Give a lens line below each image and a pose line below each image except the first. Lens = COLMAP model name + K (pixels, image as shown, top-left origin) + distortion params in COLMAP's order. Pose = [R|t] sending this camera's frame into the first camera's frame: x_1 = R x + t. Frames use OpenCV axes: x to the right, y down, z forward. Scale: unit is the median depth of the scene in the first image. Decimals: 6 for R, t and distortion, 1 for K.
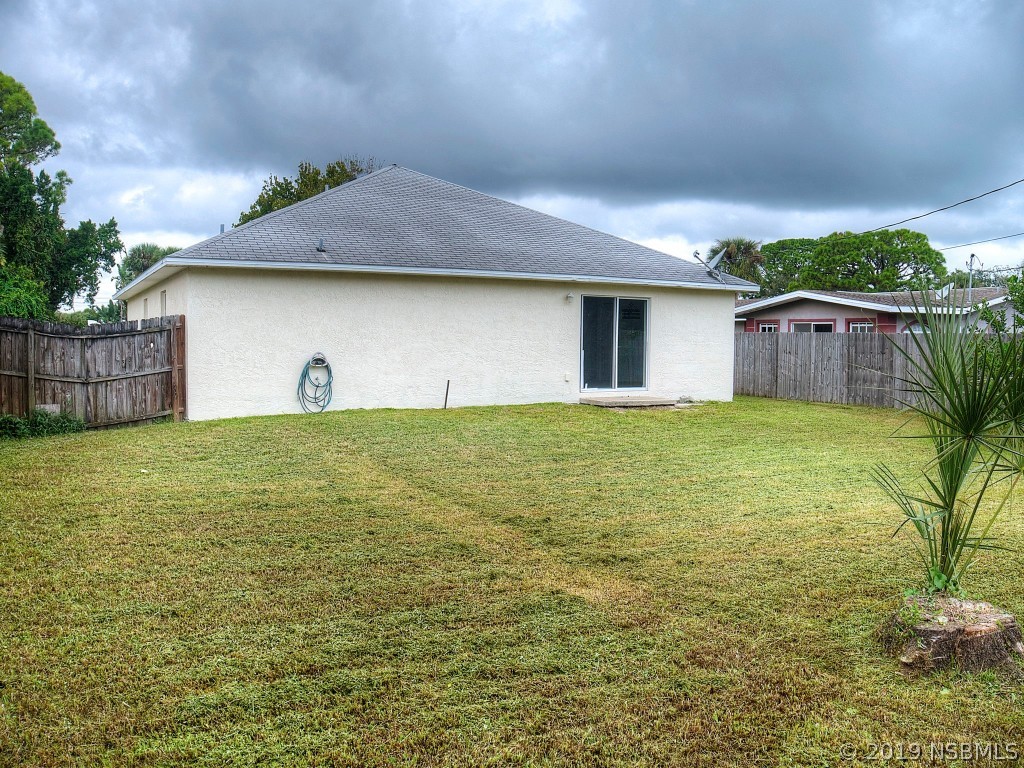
lens RADIAL K [[862.1, 0, 513.8], [0, 862.1, 388.6], [0, 0, 1]] dist [-0.210103, 0.107391]
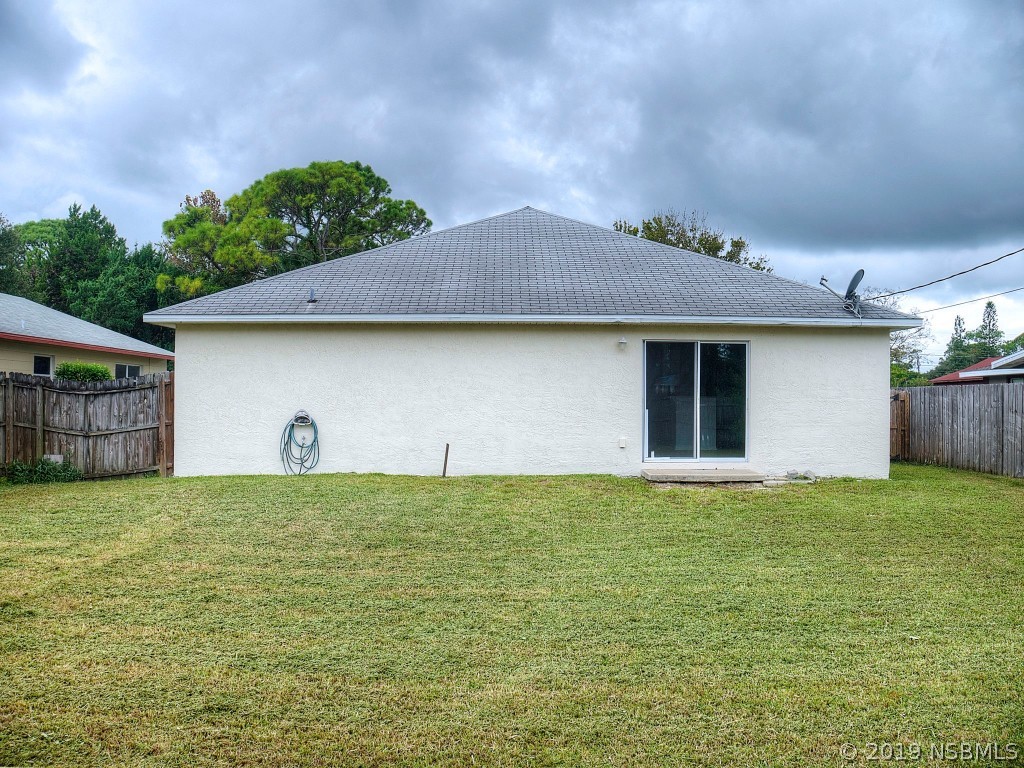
lens RADIAL K [[862.1, 0, 513.8], [0, 862.1, 388.6], [0, 0, 1]] dist [-0.210103, 0.107391]
pose [[0.877263, -0.005865, -0.479973, 0.418803], [-0.024174, 0.998117, -0.056380, -0.019031], [0.479400, 0.061063, 0.875470, 0.291922]]
